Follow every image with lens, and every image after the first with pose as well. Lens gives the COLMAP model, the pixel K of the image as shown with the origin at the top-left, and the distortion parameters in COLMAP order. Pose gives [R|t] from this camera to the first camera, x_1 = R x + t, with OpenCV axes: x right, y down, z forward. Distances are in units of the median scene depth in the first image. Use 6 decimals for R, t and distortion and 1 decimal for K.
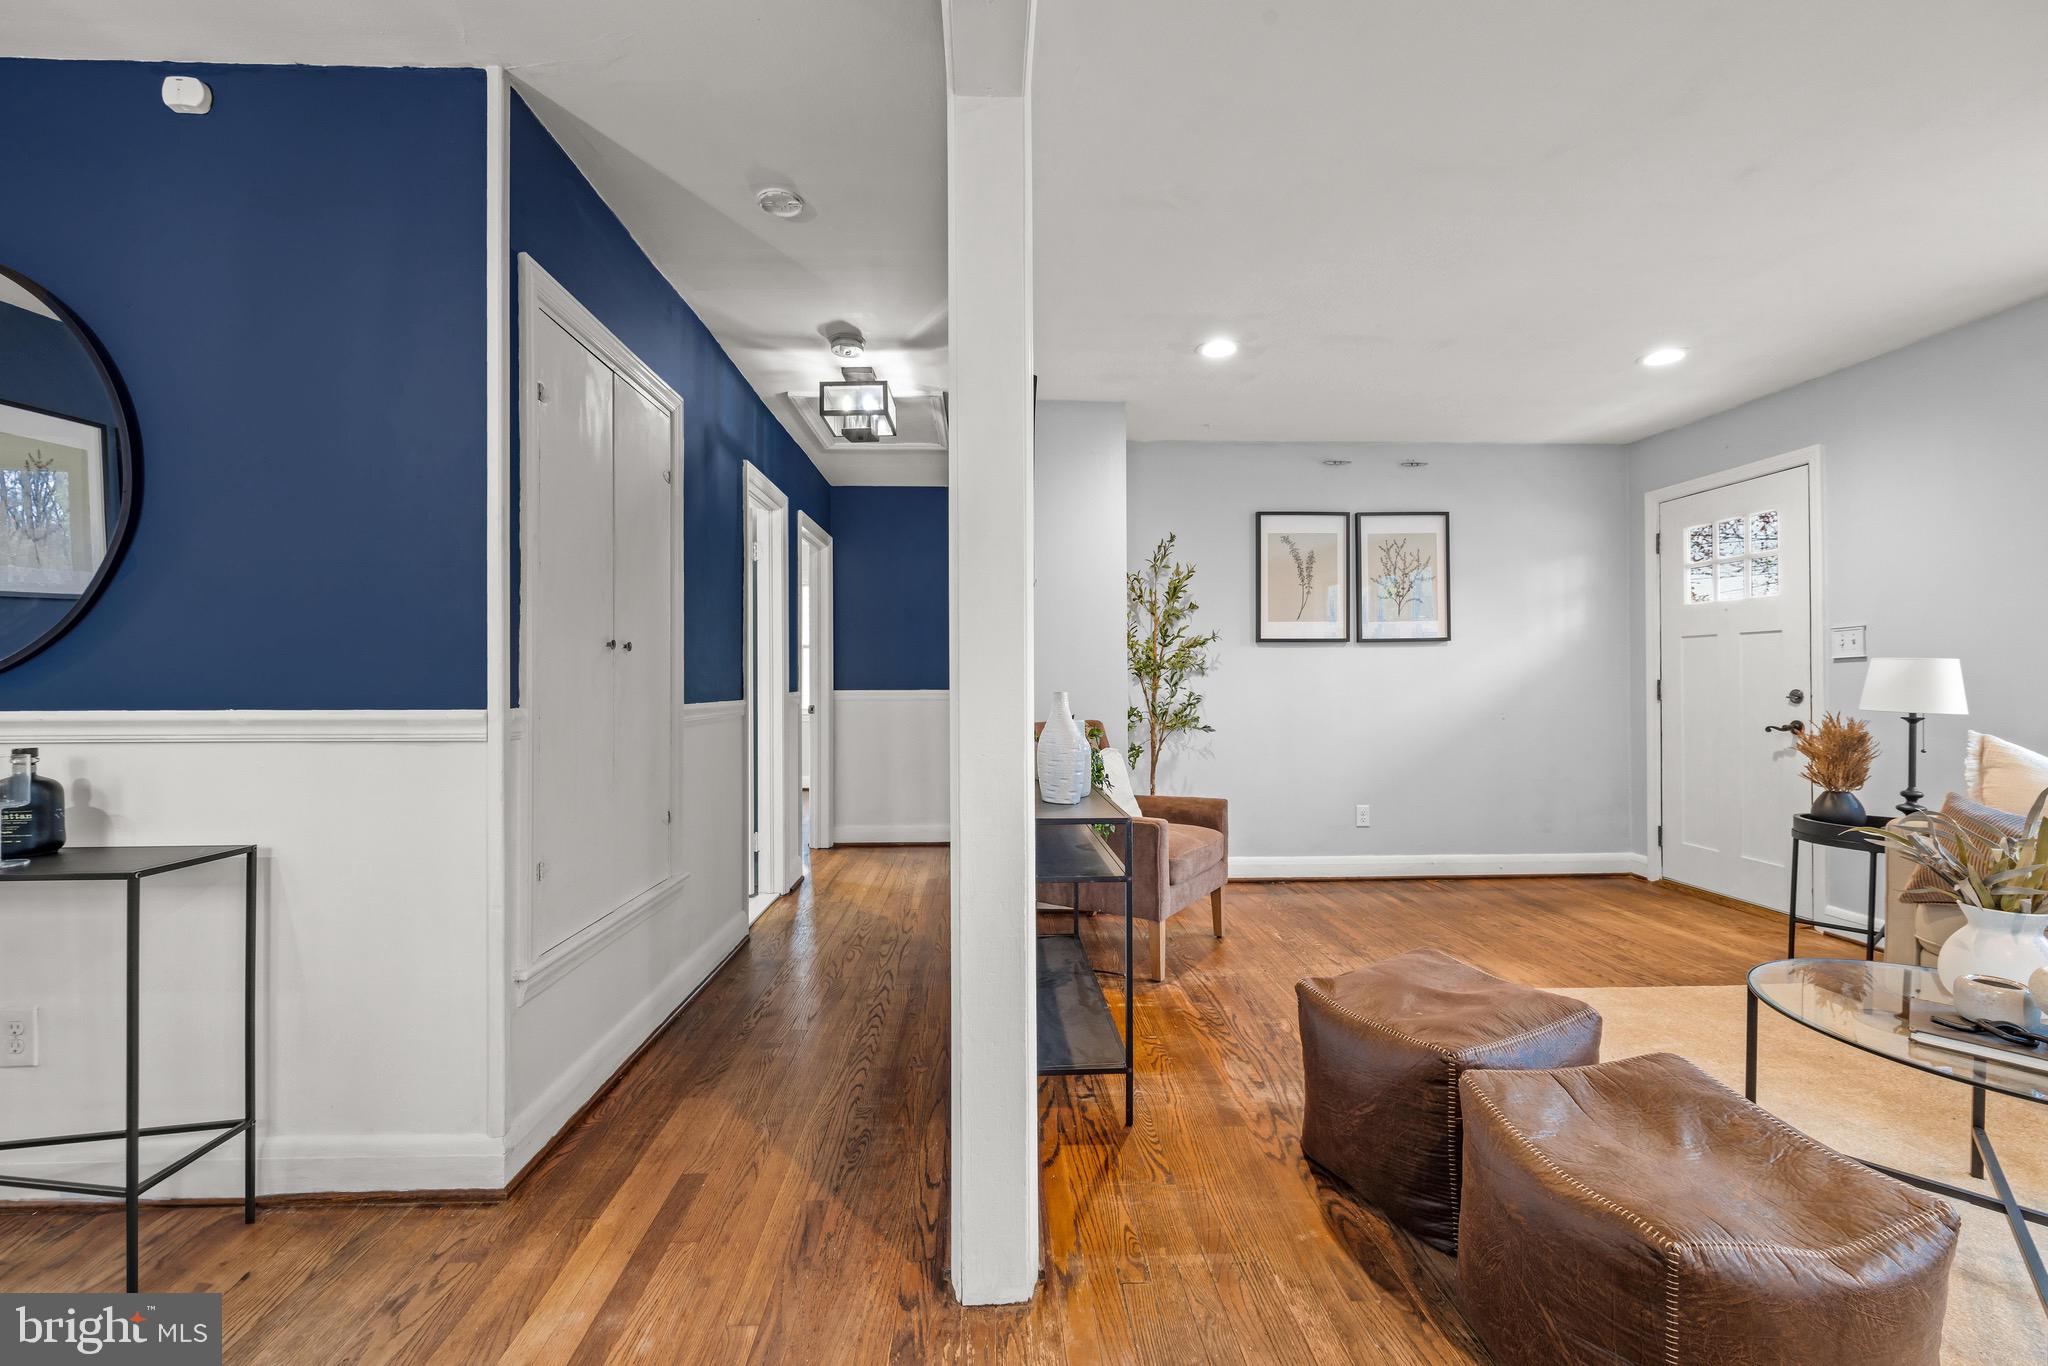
lens RADIAL K [[817.2, 0, 1029.0], [0, 817.2, 677.5], [0, 0, 1]] dist [-0.002301, 0.000582]
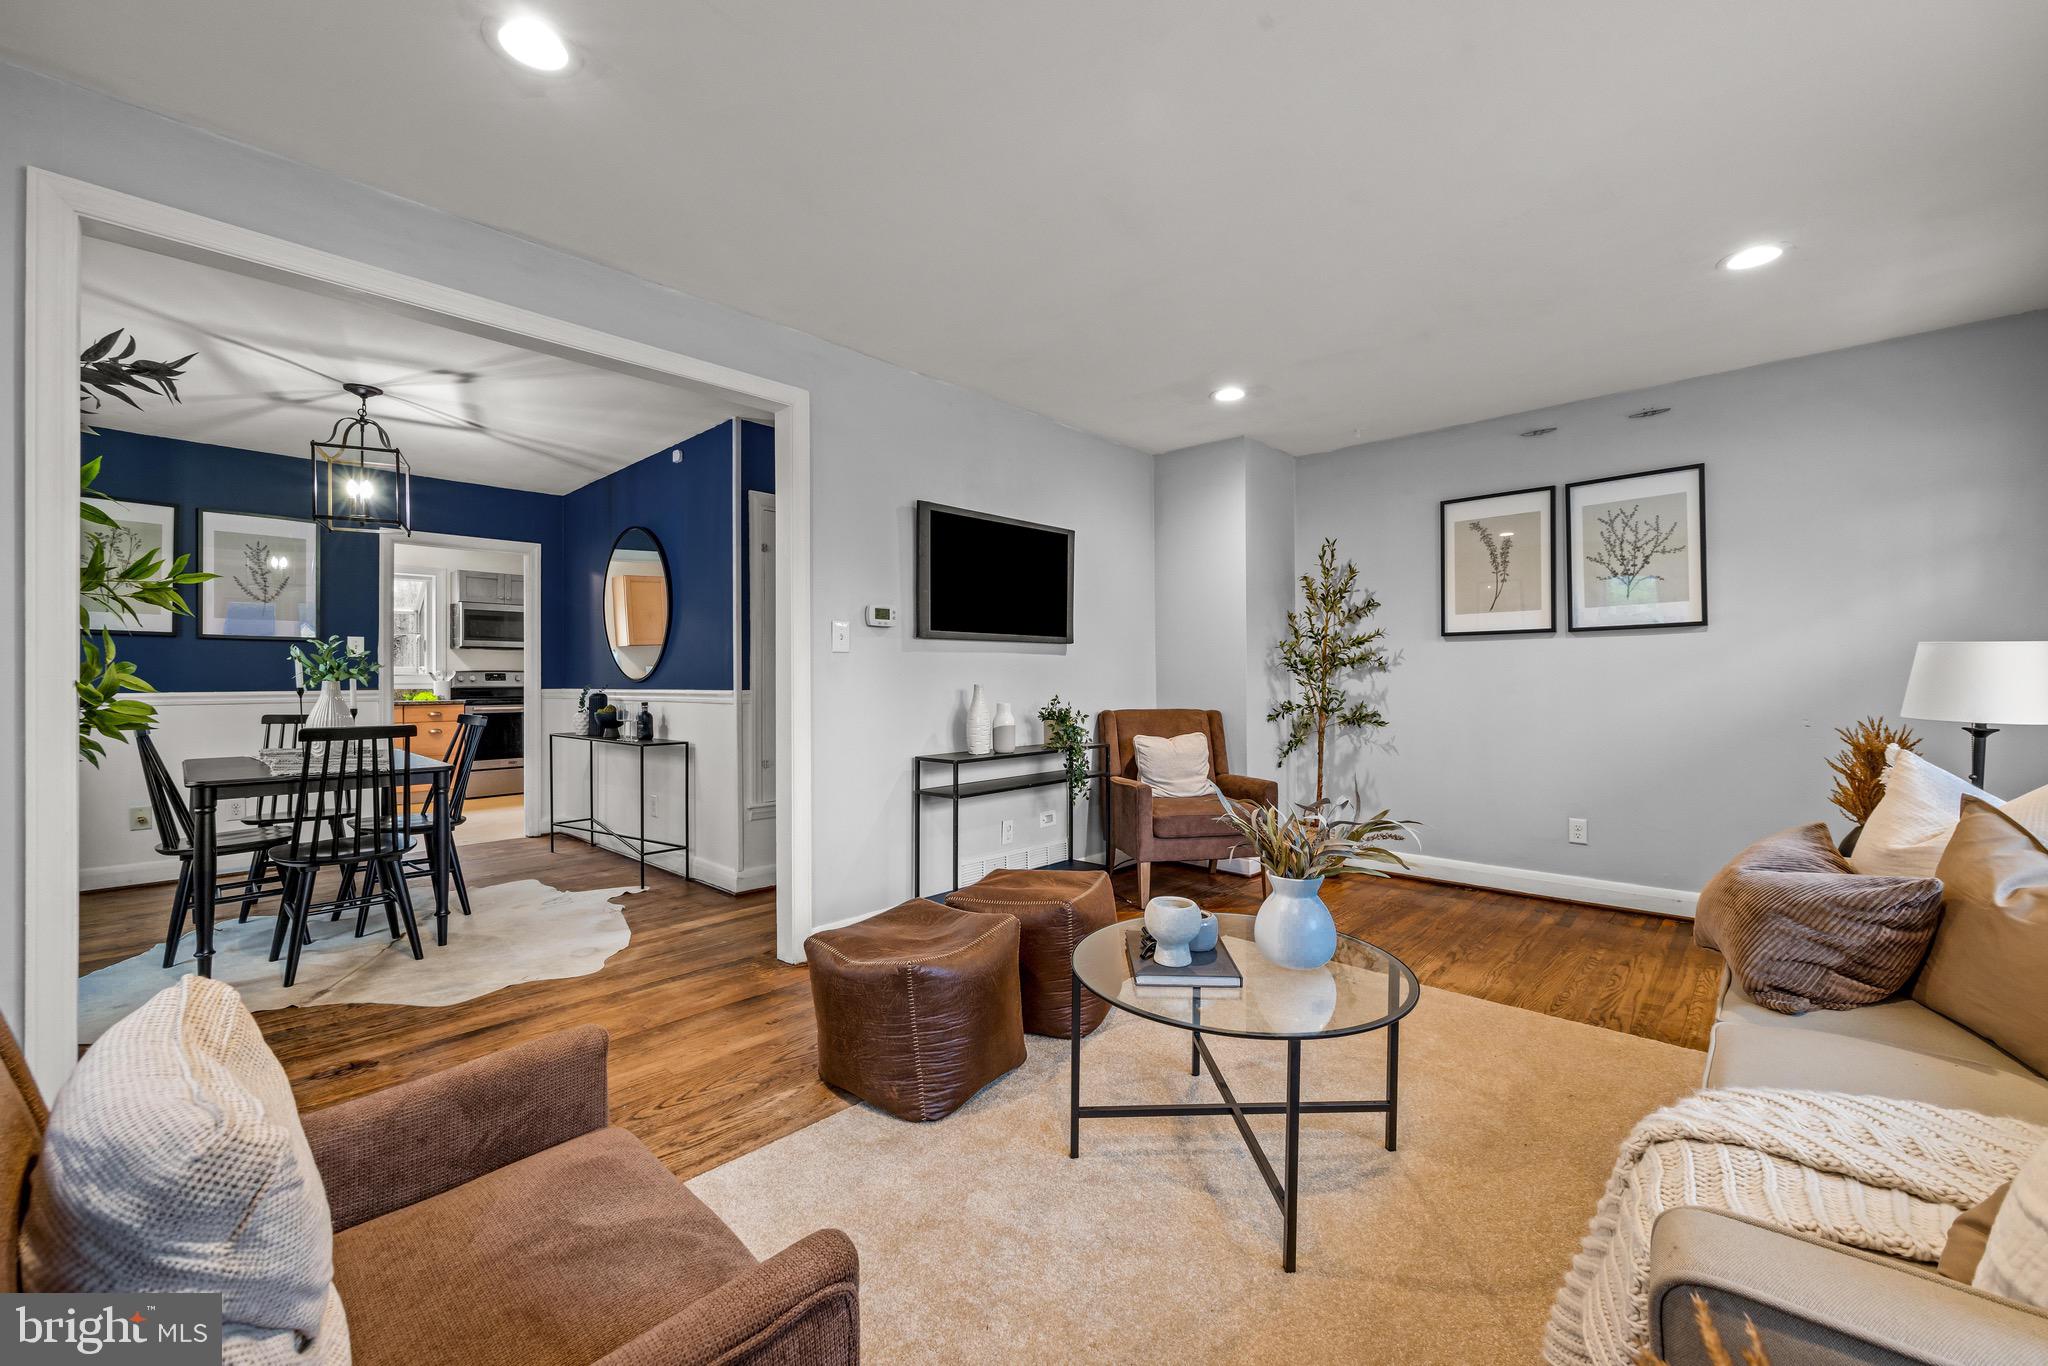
lens RADIAL K [[817.2, 0, 1028.6], [0, 817.2, 677.5], [0, 0, 1]] dist [-0.002301, 0.000582]
pose [[0.710097, -0.002360, -0.704100, 0.812537], [0.005789, 0.999980, 0.002487, 0.000050], [0.704080, -0.005842, 0.710097, -0.038915]]
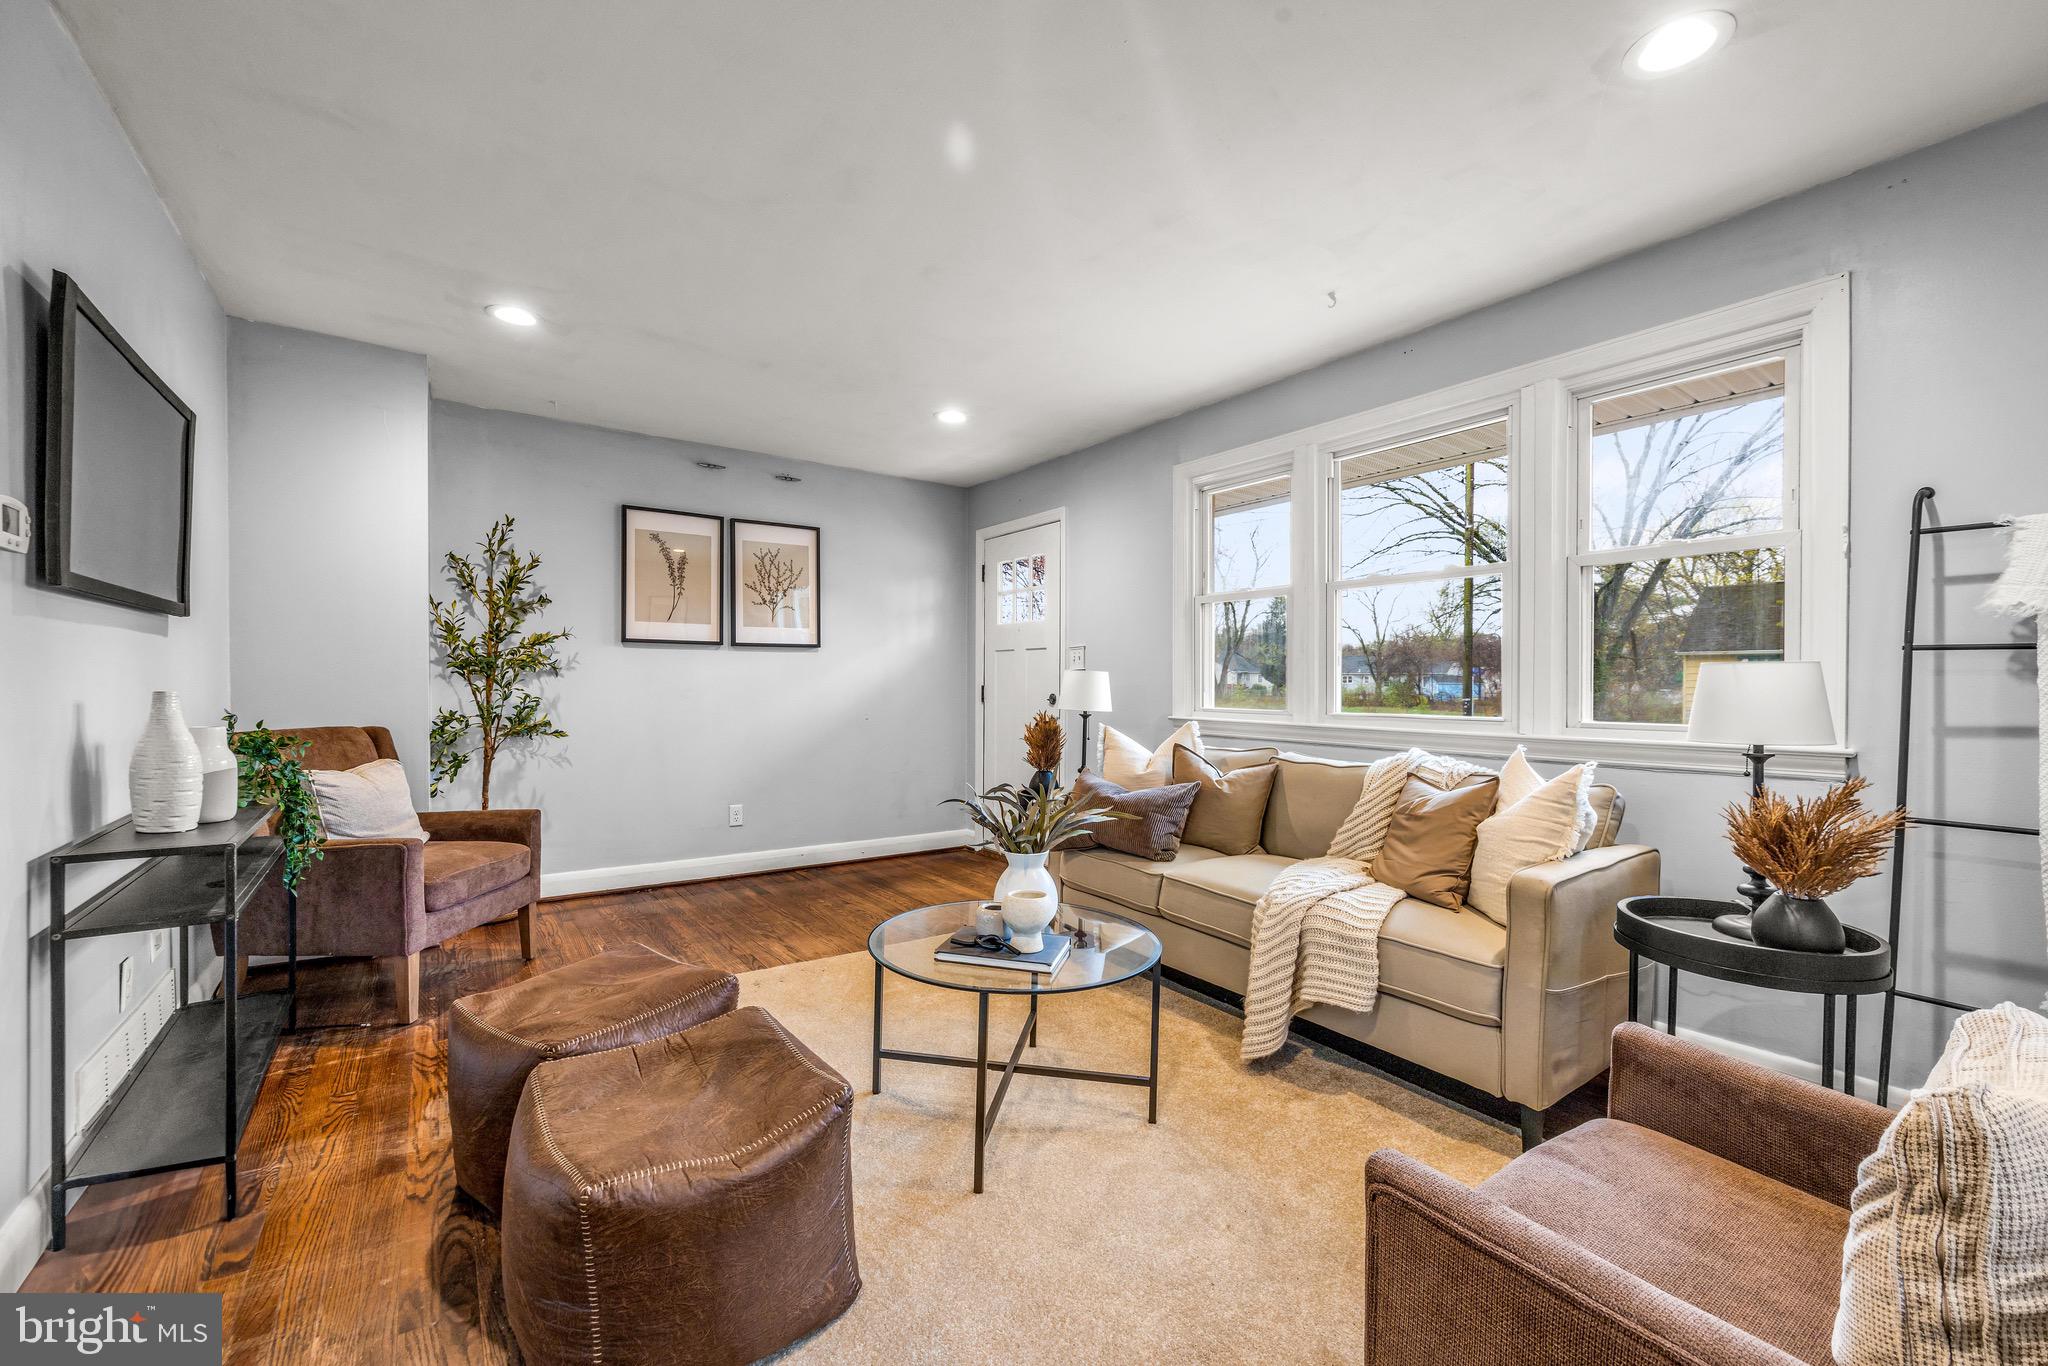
lens RADIAL K [[817.2, 0, 1021.0], [0, 817.2, 699.1], [0, 0, 1]] dist [-0.002301, 0.000582]
pose [[0.839017, 0.000680, 0.544105, 0.201537], [-0.012929, 0.999742, 0.018688, -0.000686], [-0.543952, -0.022714, 0.838809, -0.071915]]
